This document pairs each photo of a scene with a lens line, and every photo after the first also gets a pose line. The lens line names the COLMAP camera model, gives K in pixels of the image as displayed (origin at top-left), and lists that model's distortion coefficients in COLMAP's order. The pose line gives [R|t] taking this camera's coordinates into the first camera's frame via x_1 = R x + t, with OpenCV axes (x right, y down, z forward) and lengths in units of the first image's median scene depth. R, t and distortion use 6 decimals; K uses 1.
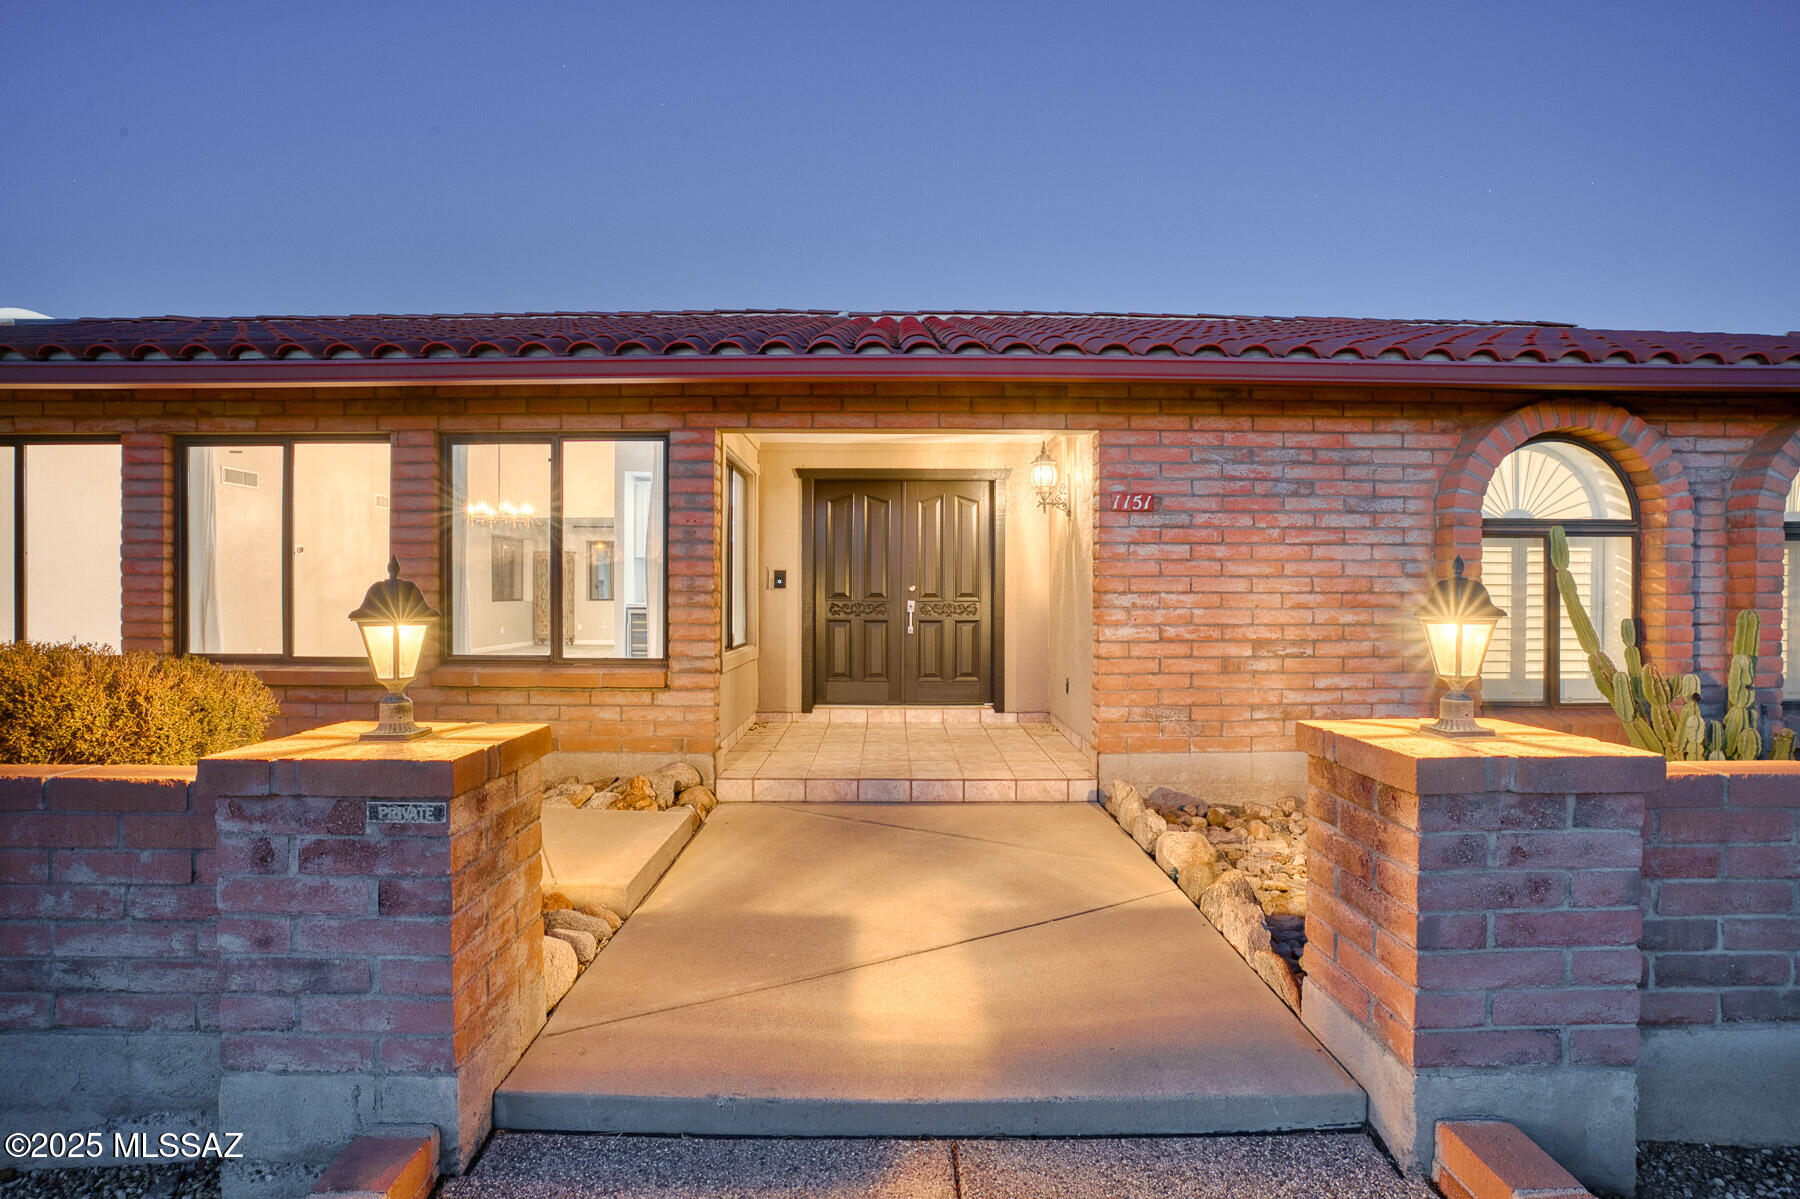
lens RADIAL K [[847.2, 0, 889.1], [0, 847.2, 593.7], [0, 0, 1]] dist [-0.028004, 0.002675]
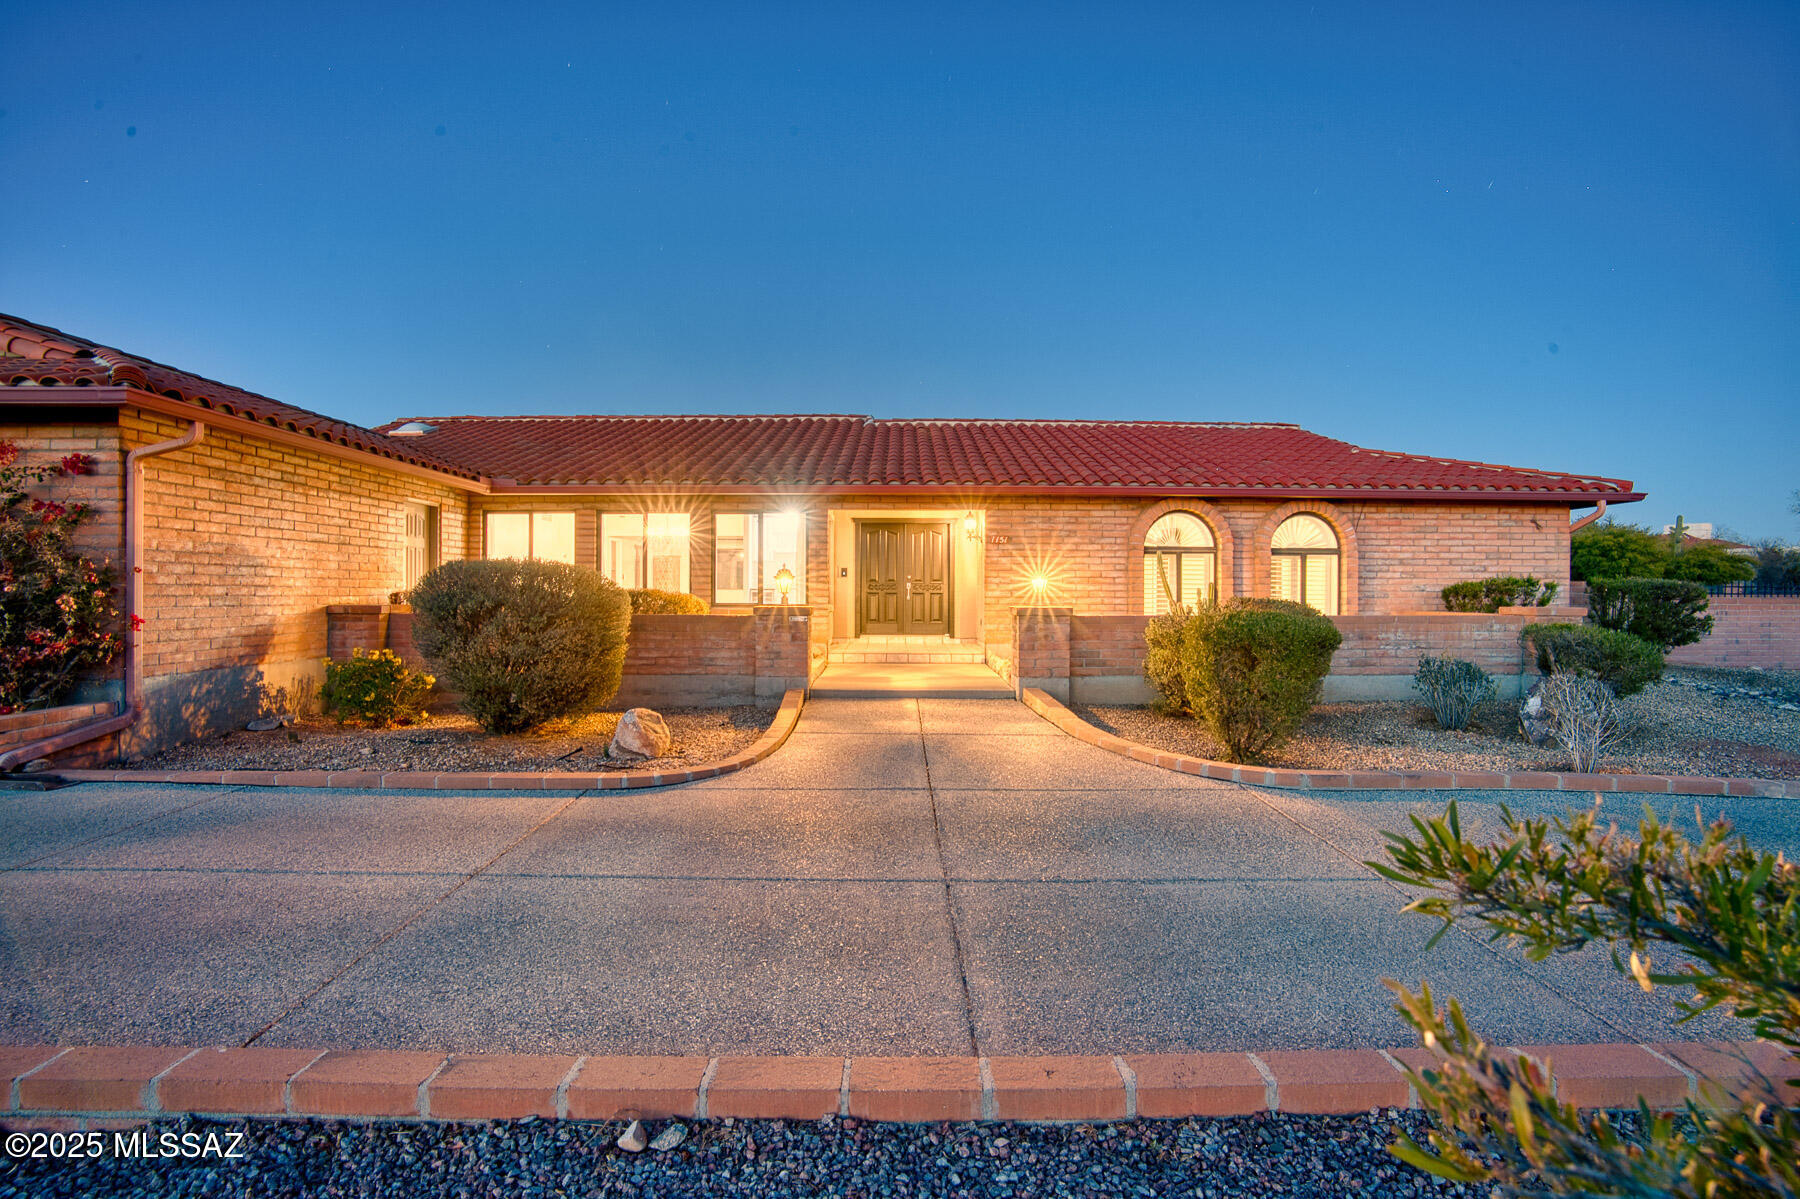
lens RADIAL K [[847.2, 0, 903.9], [0, 847.2, 593.6], [0, 0, 1]] dist [-0.028004, 0.002675]
pose [[0.999873, 0.001371, 0.015870, -0.024388], [-0.001384, 0.999999, 0.000749, 0.044216], [-0.015869, -0.000771, 0.999874, -1.396690]]
